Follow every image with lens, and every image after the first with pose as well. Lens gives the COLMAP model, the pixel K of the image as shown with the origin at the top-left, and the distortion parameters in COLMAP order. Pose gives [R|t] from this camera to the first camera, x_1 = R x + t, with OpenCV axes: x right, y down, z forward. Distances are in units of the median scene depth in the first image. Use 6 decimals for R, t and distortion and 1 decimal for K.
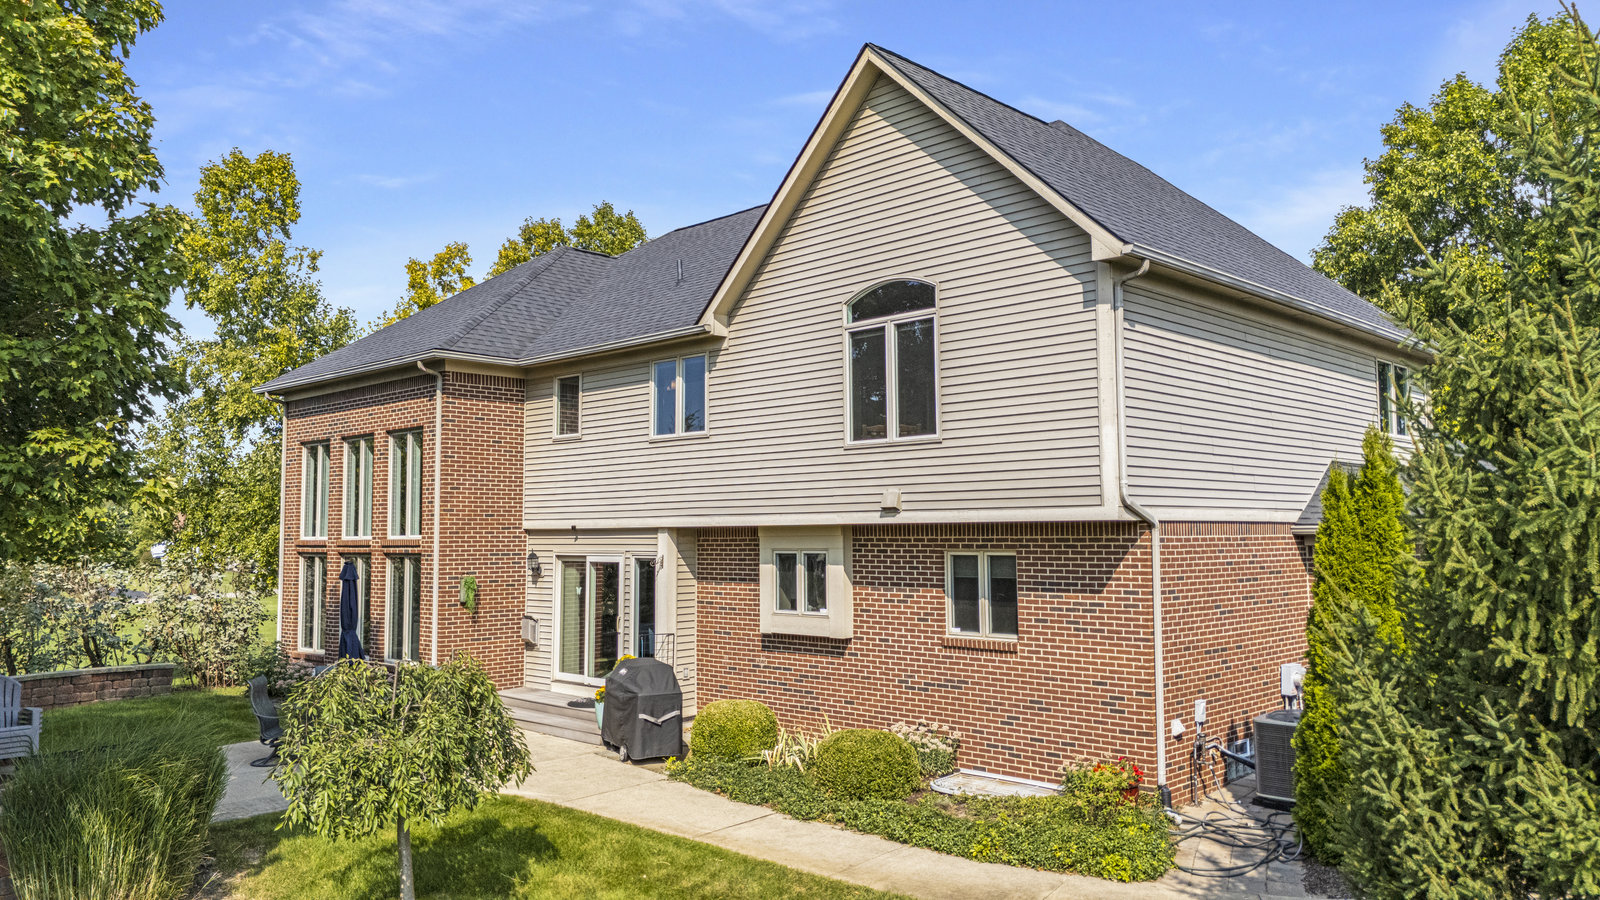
lens RADIAL K [[1179.7, 0, 812.8], [0, 1179.7, 445.2], [0, 0, 1]] dist [0.108276, -0.089815]
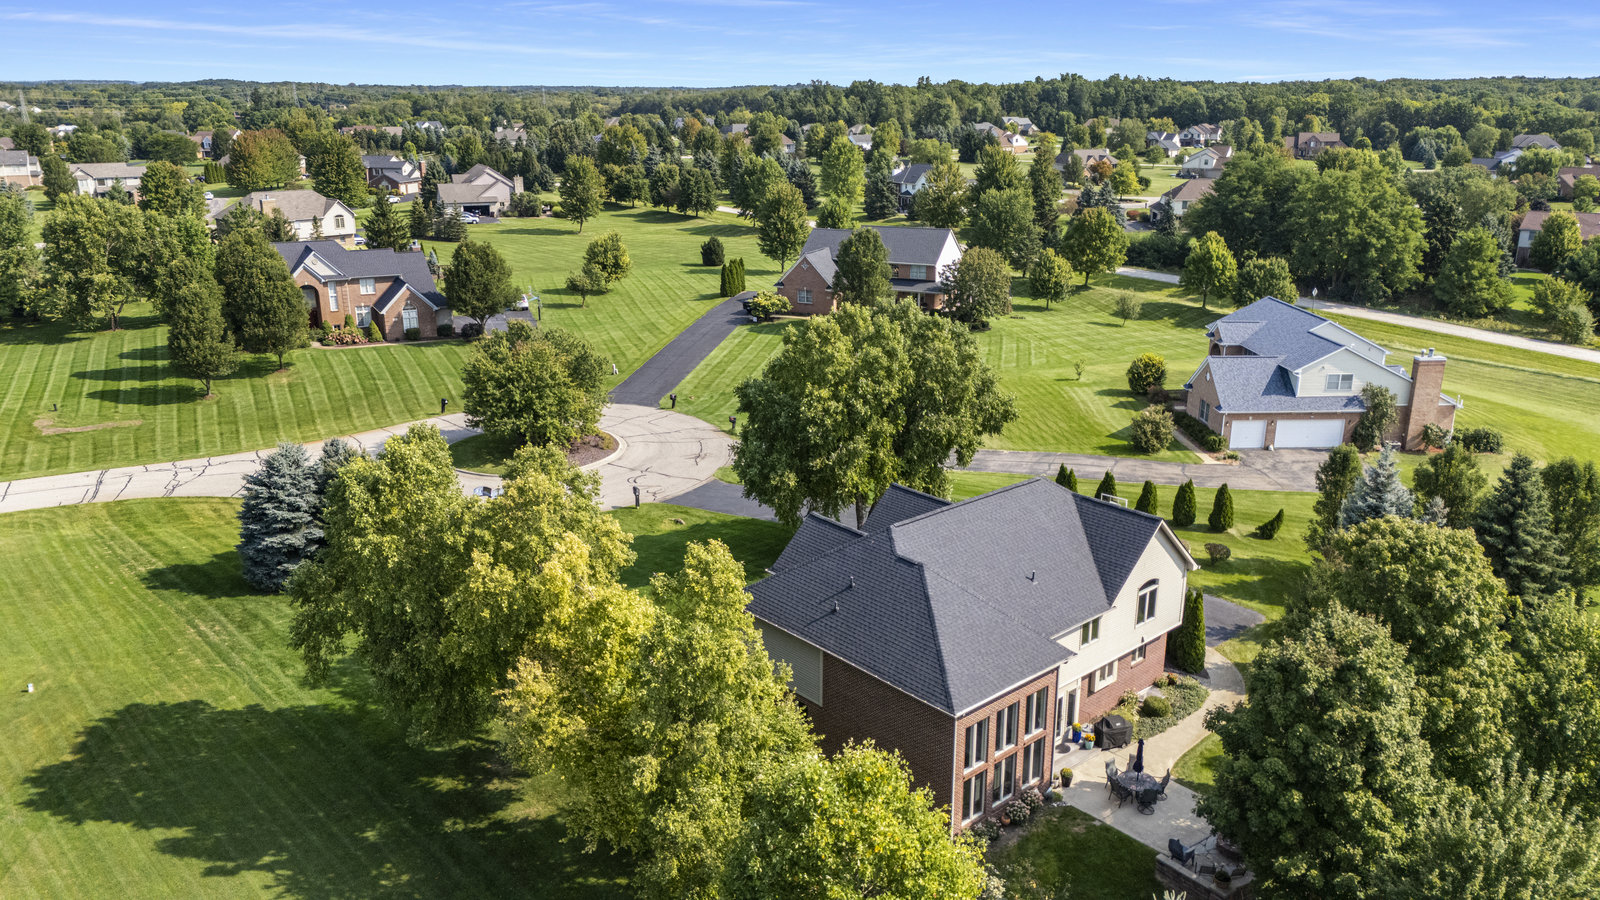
lens RADIAL K [[1175.6, 0, 805.3], [0, 1175.6, 440.1], [0, 0, 1]] dist [0.081298, -0.089772]
pose [[0.073801, -0.275870, 0.958357, -3.085856], [-0.073268, 0.956881, 0.281088, -1.371522], [-0.994578, -0.090962, 0.050406, 1.789021]]
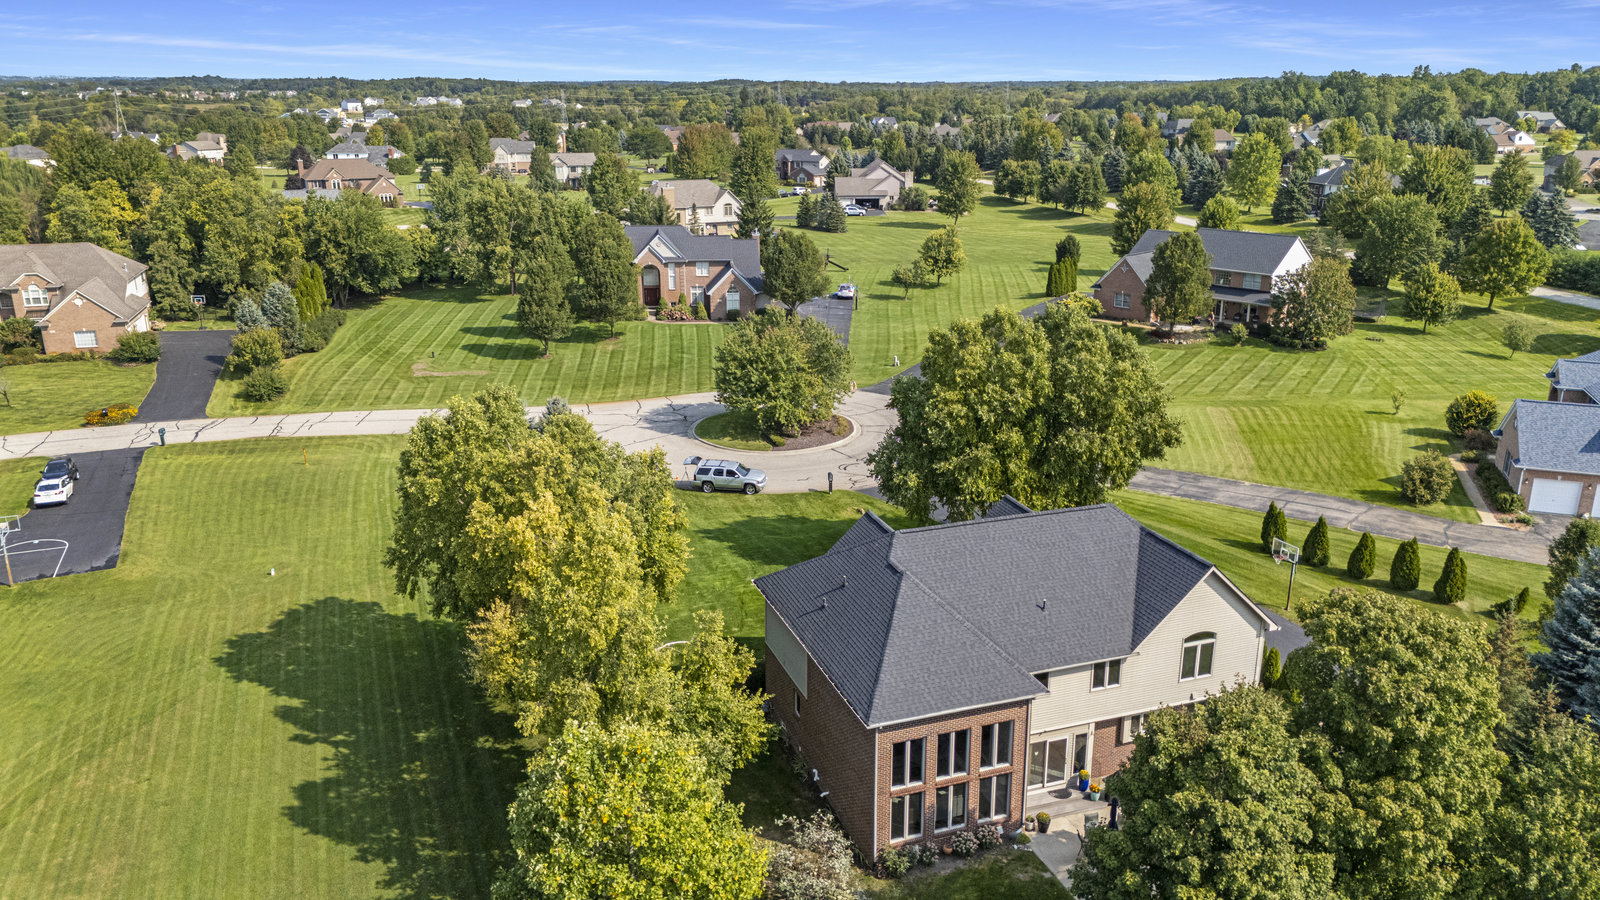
lens RADIAL K [[1175.6, 0, 805.3], [0, 1175.6, 440.1], [0, 0, 1]] dist [0.081298, -0.089772]
pose [[0.443733, -0.251278, 0.860210, -2.833249], [-0.065188, 0.948291, 0.310635, -1.455564], [-0.893785, -0.193914, 0.404408, 0.736807]]
